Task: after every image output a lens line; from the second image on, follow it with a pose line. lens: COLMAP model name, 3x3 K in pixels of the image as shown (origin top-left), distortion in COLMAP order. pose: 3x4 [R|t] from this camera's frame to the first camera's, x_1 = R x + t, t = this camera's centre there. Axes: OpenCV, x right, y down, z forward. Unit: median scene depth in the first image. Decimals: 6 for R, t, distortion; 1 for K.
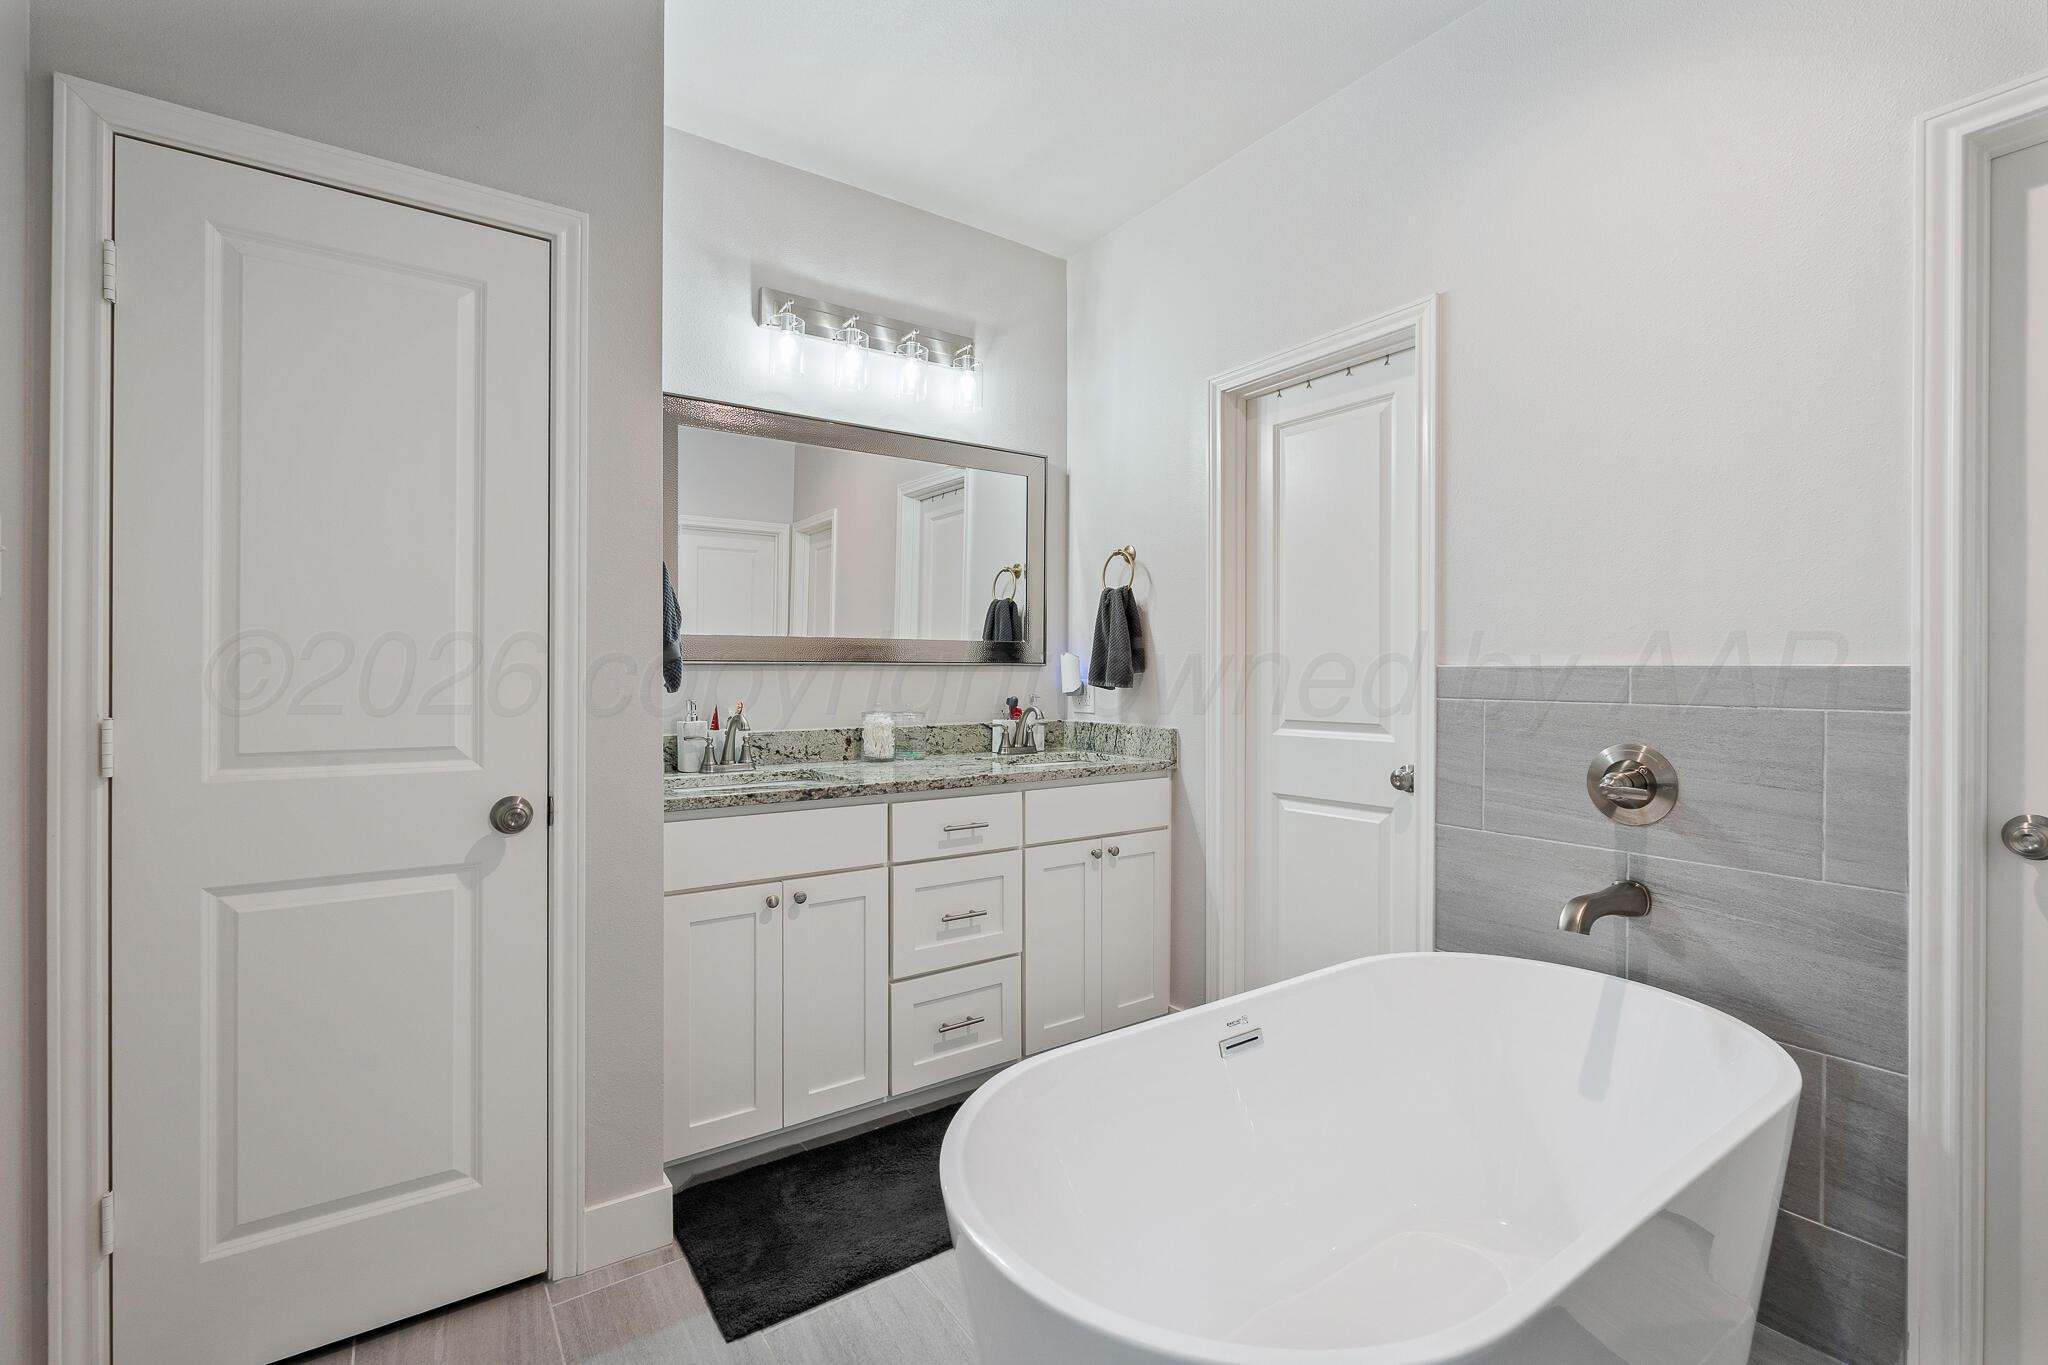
lens RADIAL K [[903.2, 0, 1029.4], [0, 903.2, 677.3], [0, 0, 1]] dist [-0.005462, 0.001029]
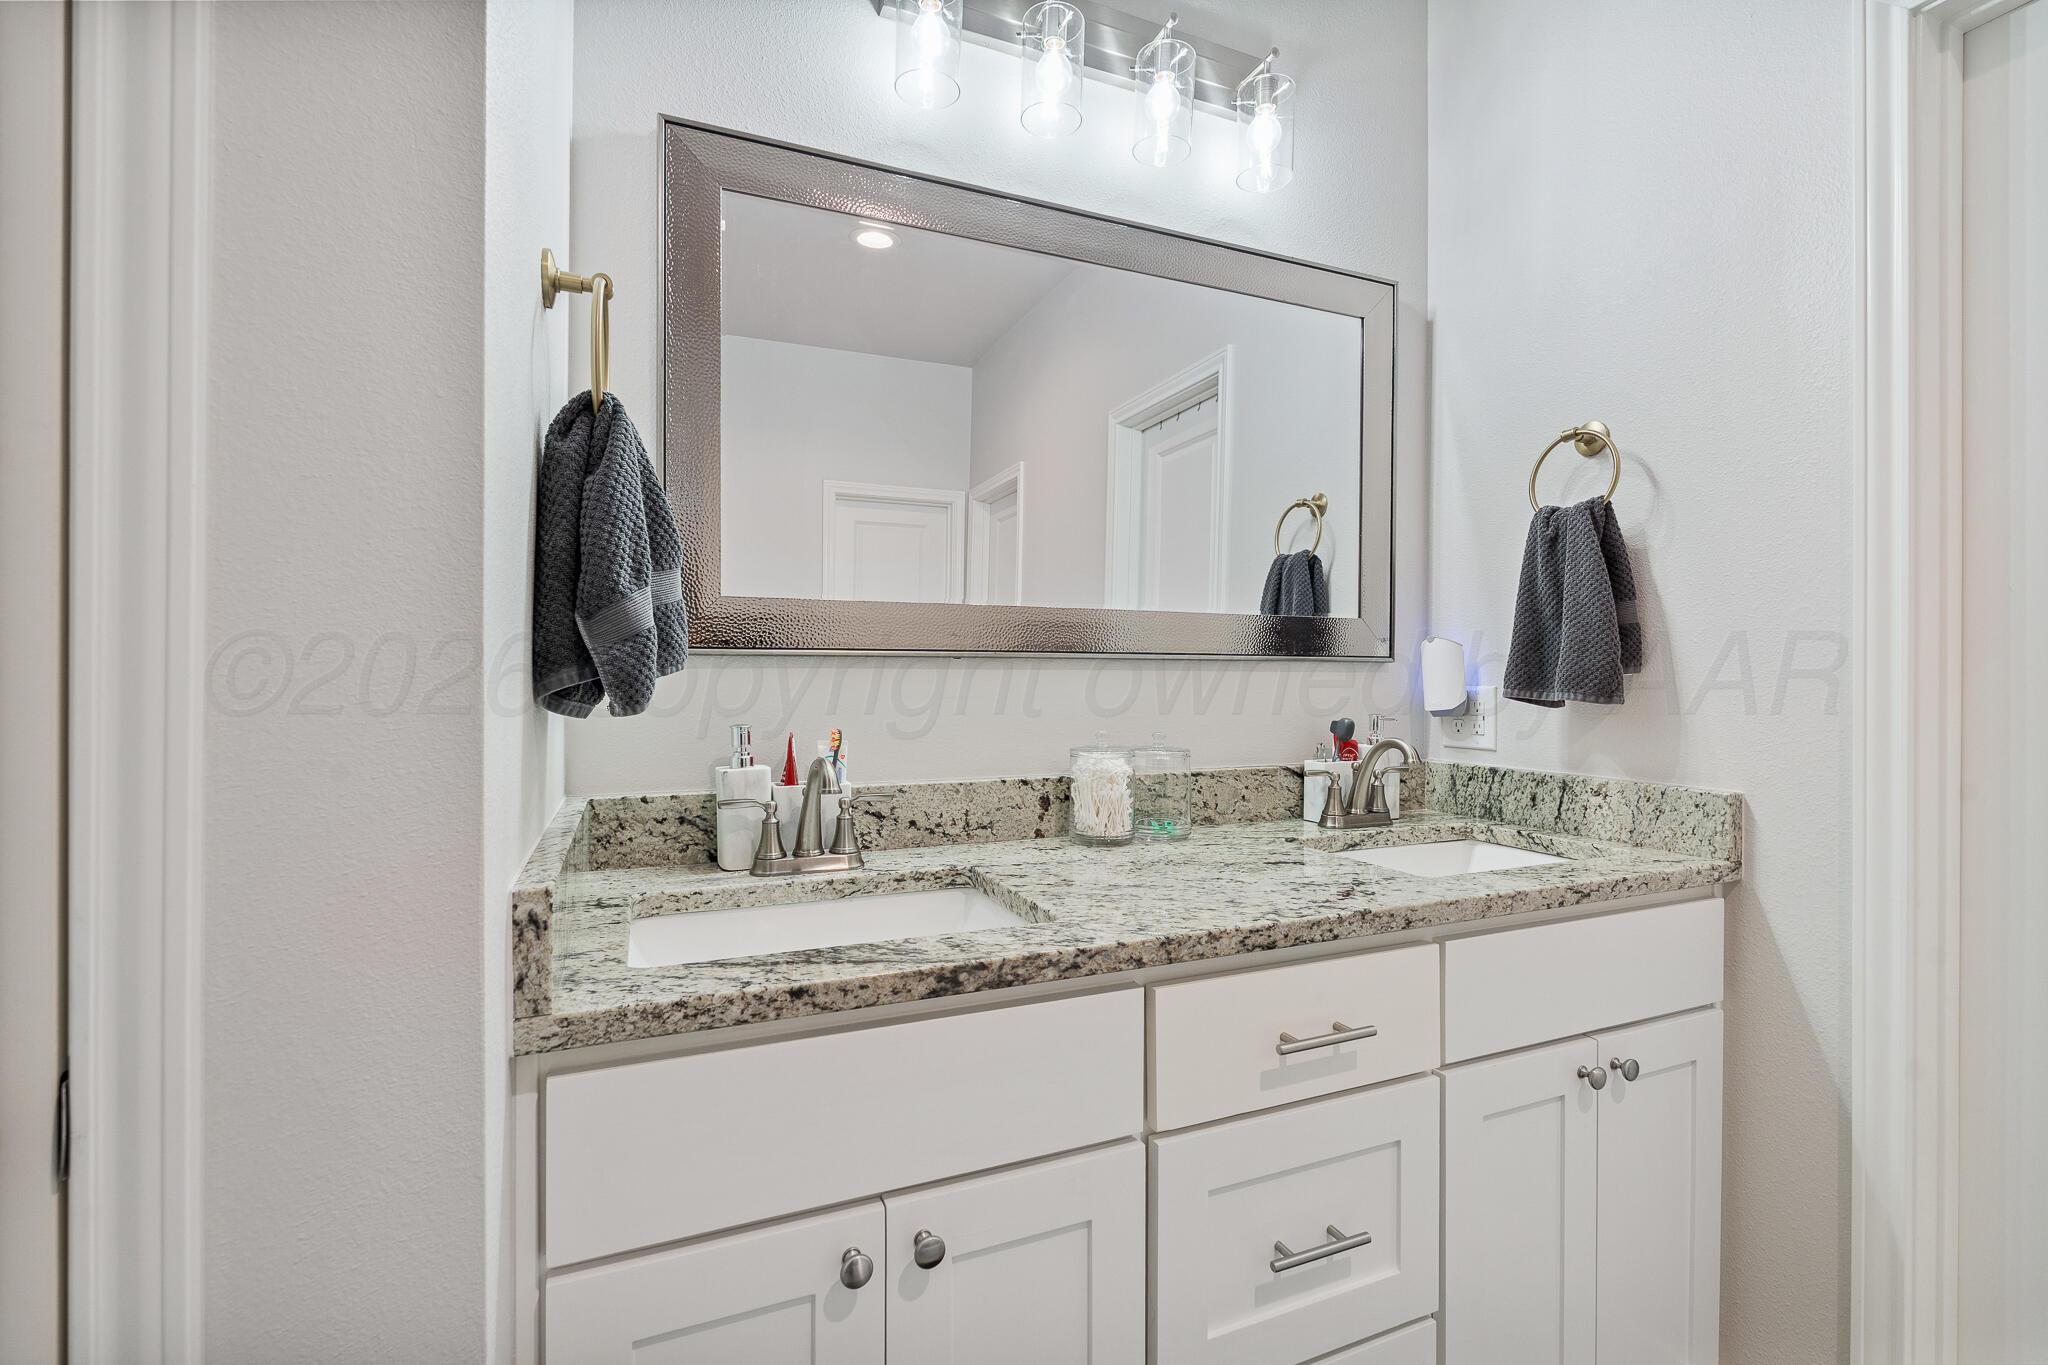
lens RADIAL K [[903.2, 0, 1024.5], [0, 903.2, 686.4], [0, 0, 1]] dist [-0.005462, 0.001029]
pose [[0.978206, 0.002466, -0.207623, -0.099968], [-0.002300, 0.999997, 0.001041, 0.002417], [0.207625, -0.000541, 0.978208, 0.468695]]
